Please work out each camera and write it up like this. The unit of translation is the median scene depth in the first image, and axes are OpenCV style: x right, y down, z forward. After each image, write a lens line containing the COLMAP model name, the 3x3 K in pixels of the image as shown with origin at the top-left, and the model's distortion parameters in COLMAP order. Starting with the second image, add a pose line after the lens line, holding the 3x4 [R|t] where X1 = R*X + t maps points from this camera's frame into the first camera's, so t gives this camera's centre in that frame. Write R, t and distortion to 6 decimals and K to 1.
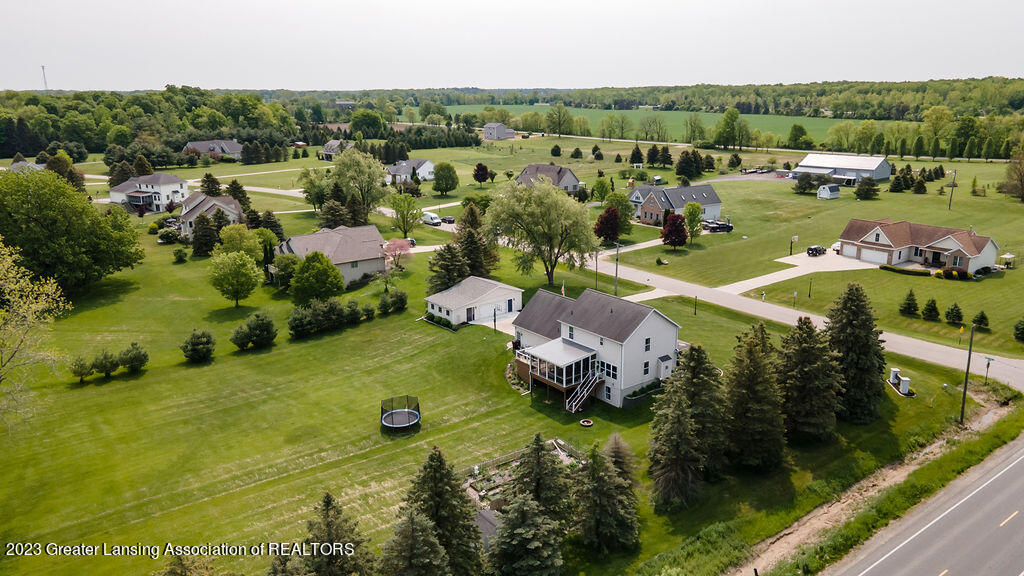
lens RADIAL K [[763.6, 0, 512.0], [0, 763.6, 288.0], [0, 0, 1]] dist [0.048517, 0.003134]
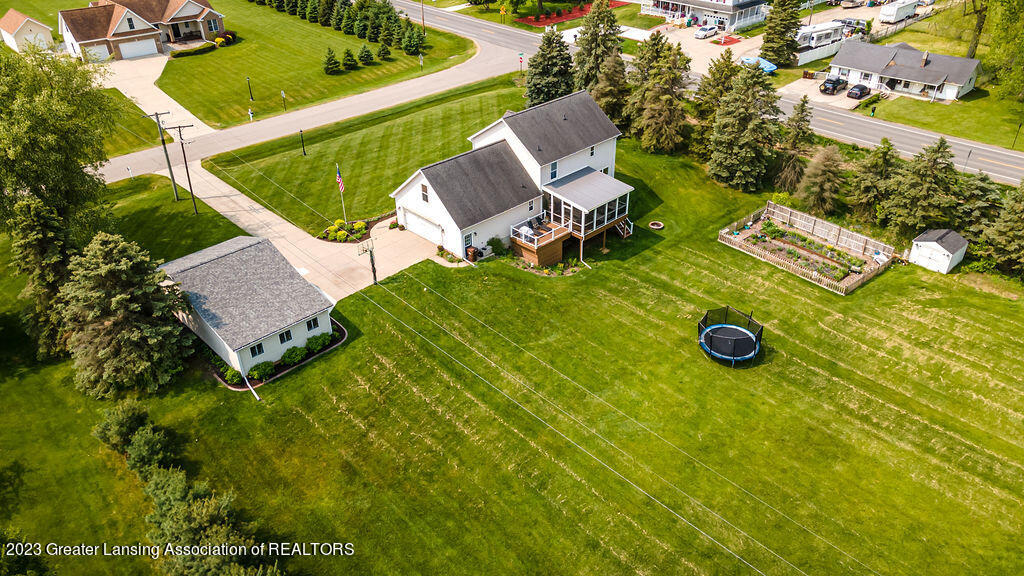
lens RADIAL K [[763.6, 0, 512.0], [0, 763.6, 288.0], [0, 0, 1]] dist [0.048517, 0.003134]
pose [[-0.128508, -0.517460, 0.846003, -0.522266], [0.264547, 0.804276, 0.532123, -0.221318], [-0.955772, 0.292189, 0.033537, 0.886729]]
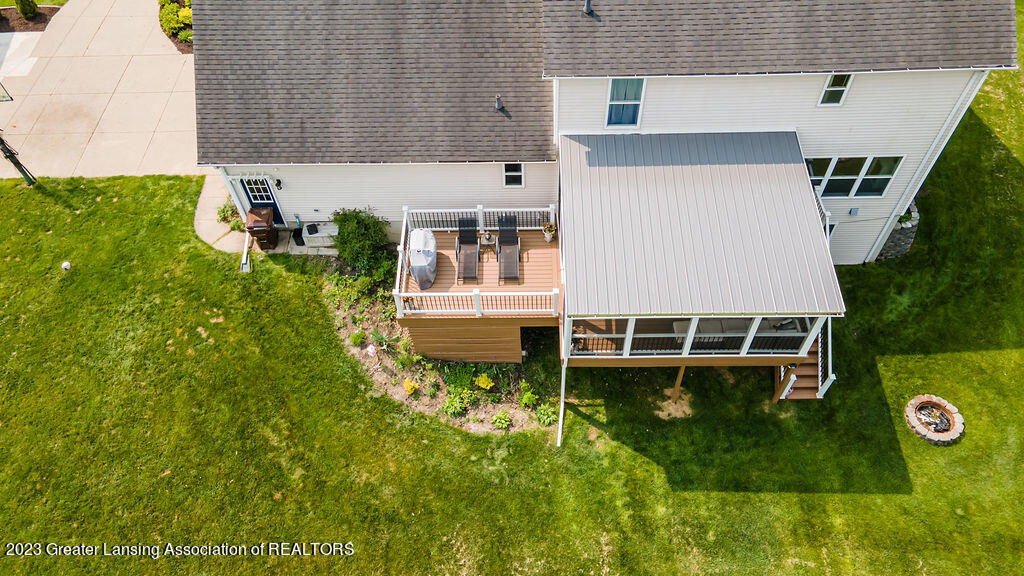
lens RADIAL K [[763.6, 0, 512.0], [0, 763.6, 288.0], [0, 0, 1]] dist [0.048517, 0.003134]
pose [[0.590394, -0.643600, 0.487046, -0.067483], [0.206302, 0.703730, 0.679856, -0.048872], [-0.780304, -0.300904, 0.548254, 0.753672]]
